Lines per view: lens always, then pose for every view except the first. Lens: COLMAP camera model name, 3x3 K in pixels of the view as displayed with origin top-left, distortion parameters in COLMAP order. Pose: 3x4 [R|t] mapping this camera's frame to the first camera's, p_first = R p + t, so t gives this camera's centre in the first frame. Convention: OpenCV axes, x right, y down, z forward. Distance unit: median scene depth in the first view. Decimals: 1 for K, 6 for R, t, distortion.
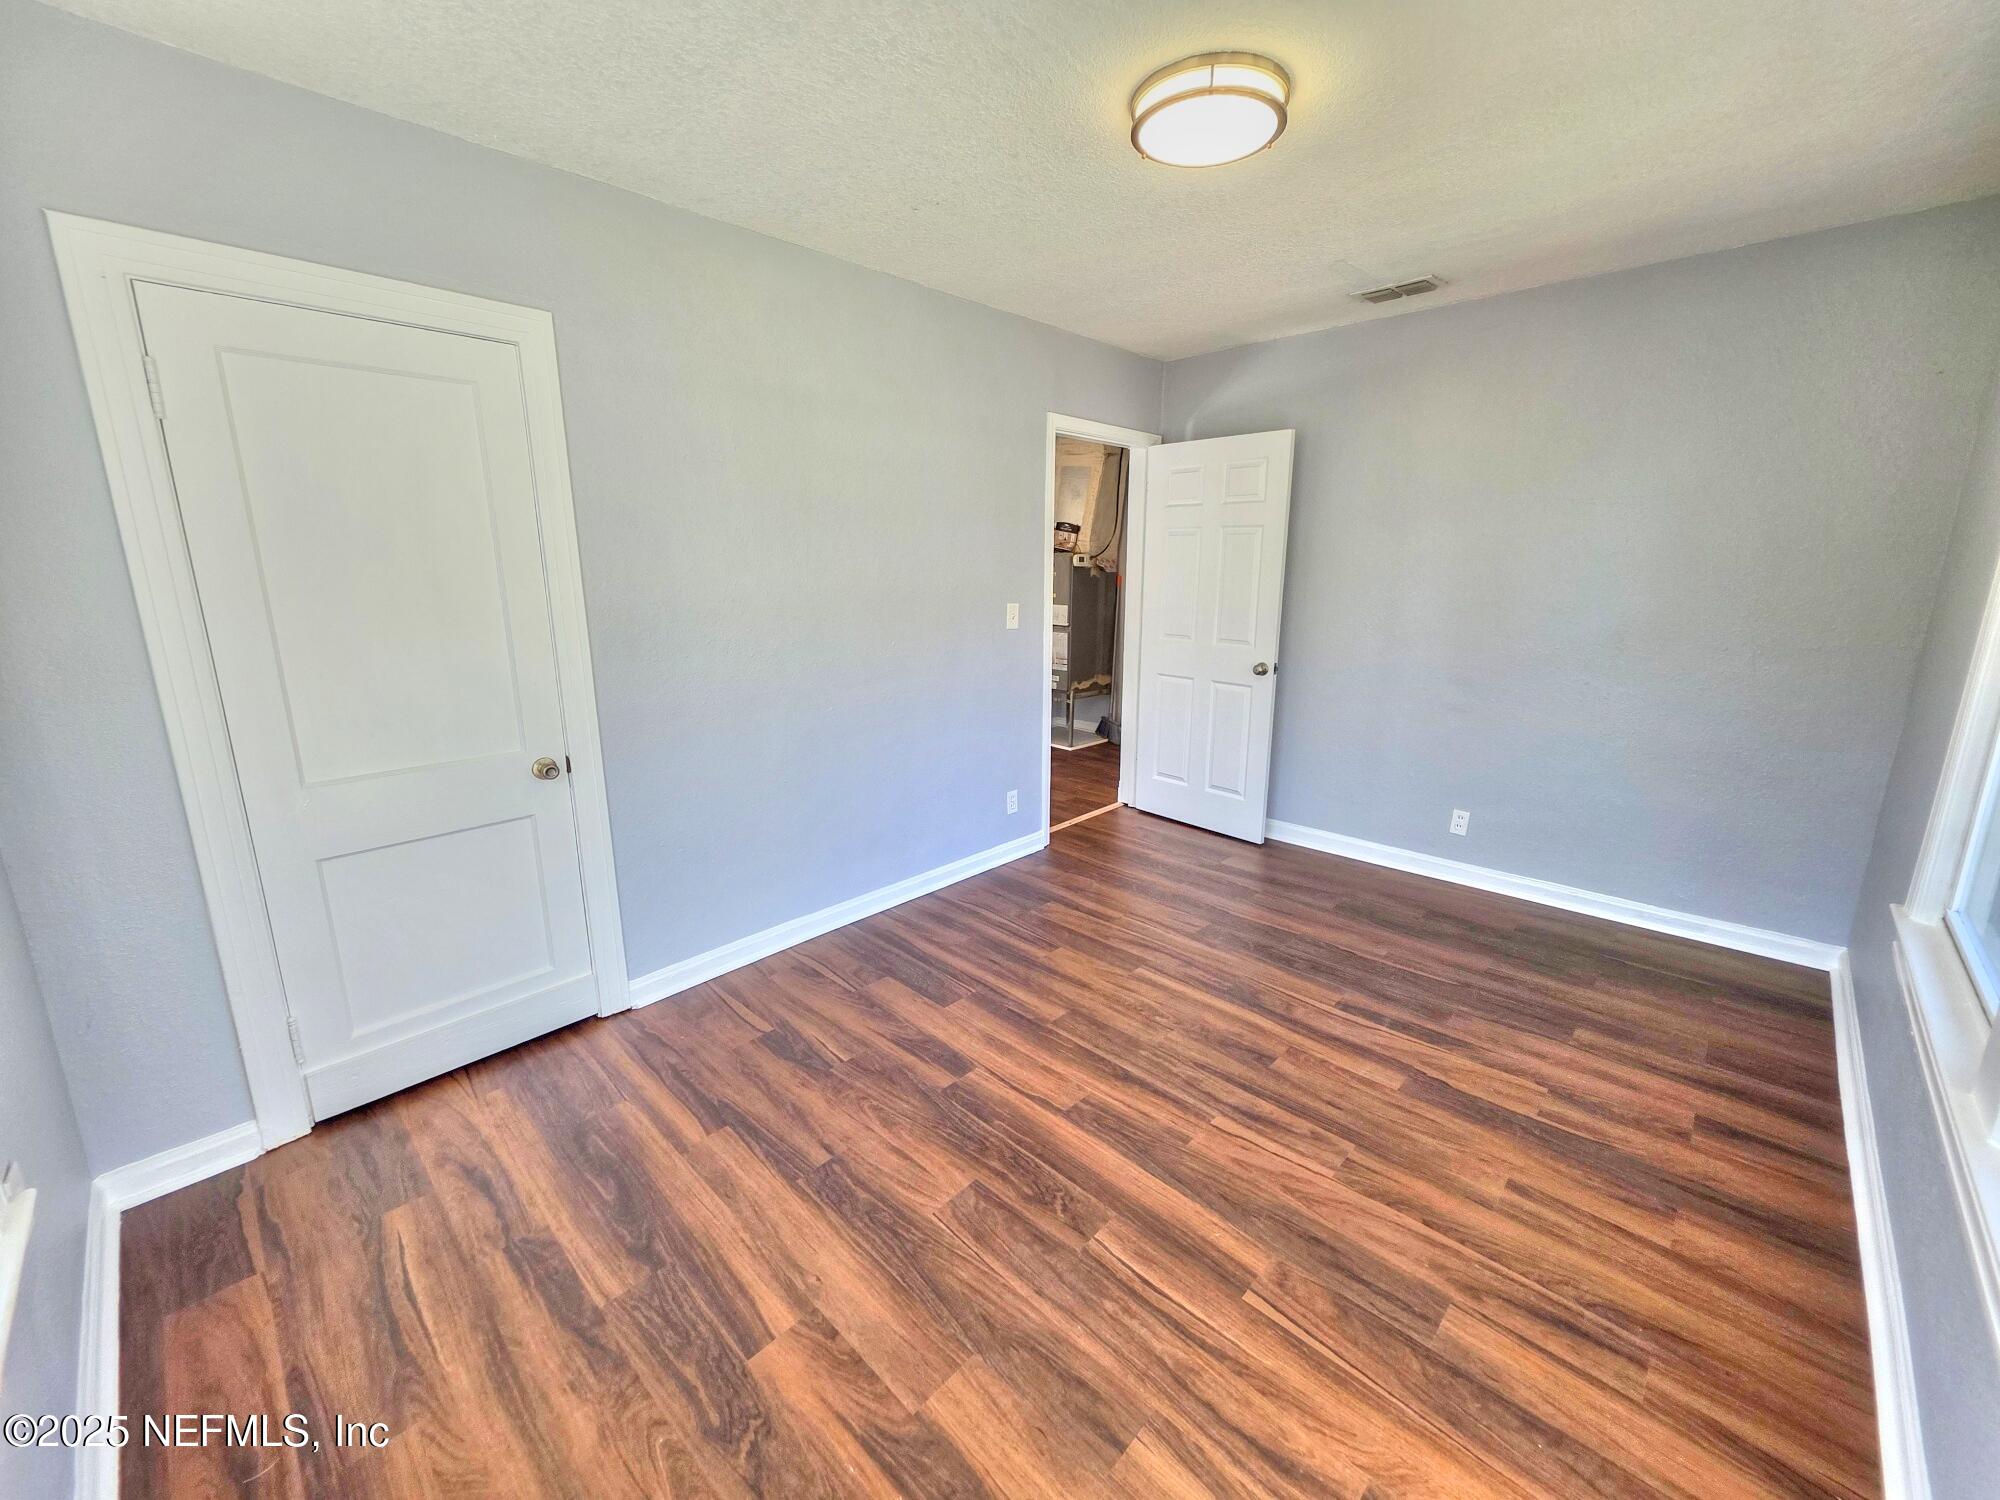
lens RADIAL K [[798.9, 0, 1000.9], [0, 798.9, 735.8], [0, 0, 1]] dist [0.011102, -0.003546]
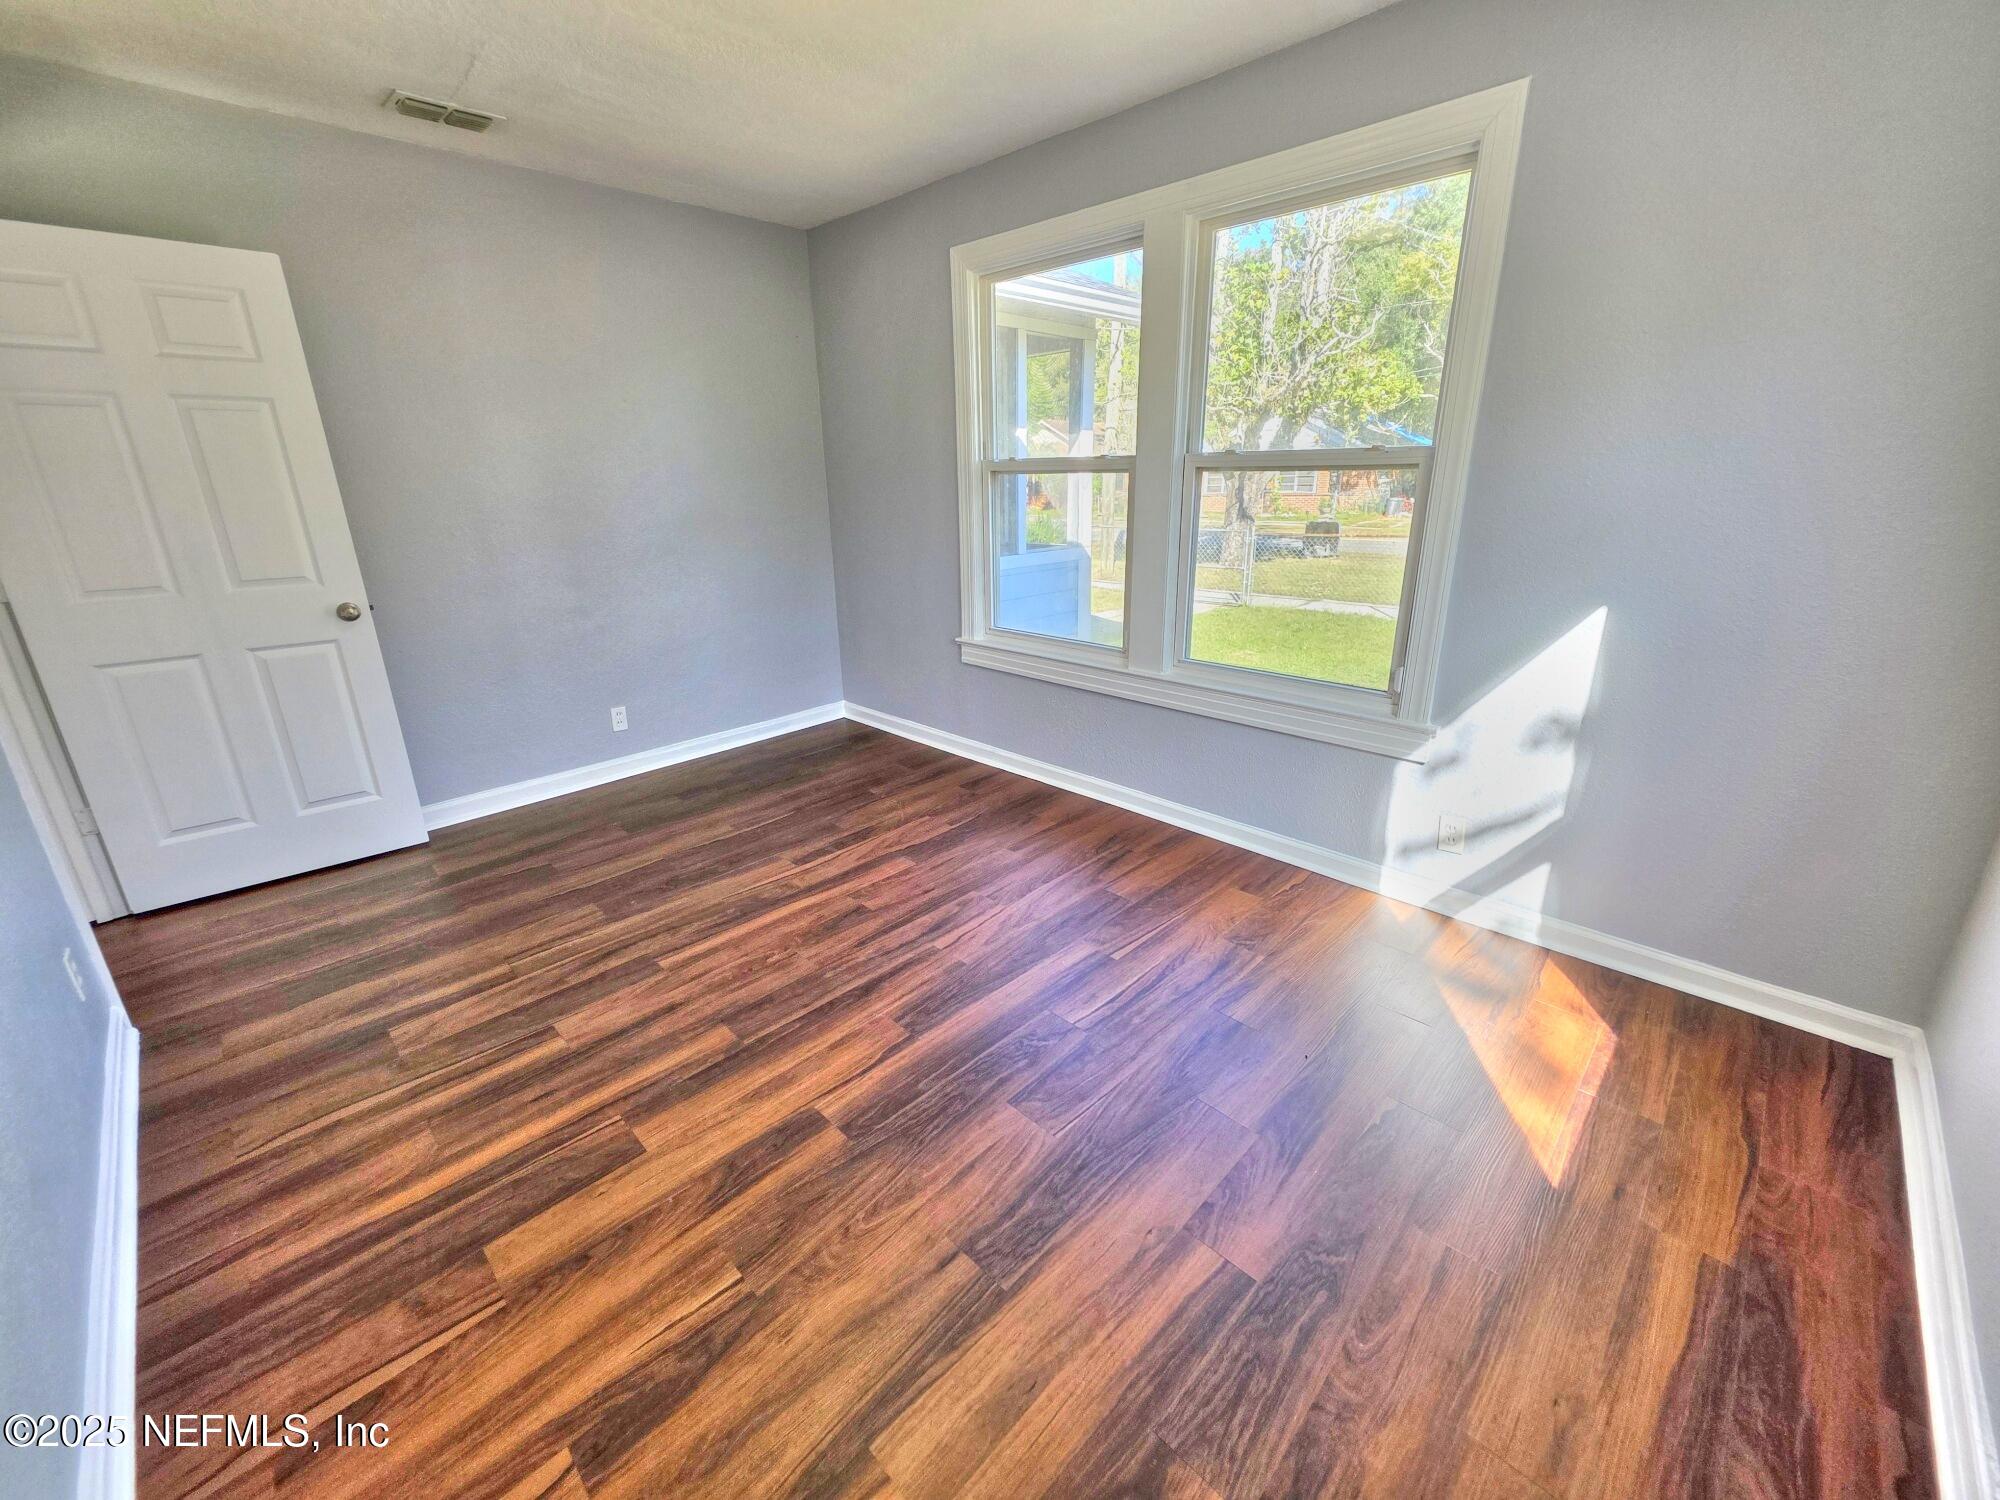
lens RADIAL K [[798.9, 0, 1000.9], [0, 798.9, 735.8], [0, 0, 1]] dist [0.011102, -0.003546]
pose [[0.012342, -0.307211, 0.951562, -0.619695], [0.236126, 0.925615, 0.295771, -0.091954], [-0.971644, 0.221038, 0.083965, 0.658326]]
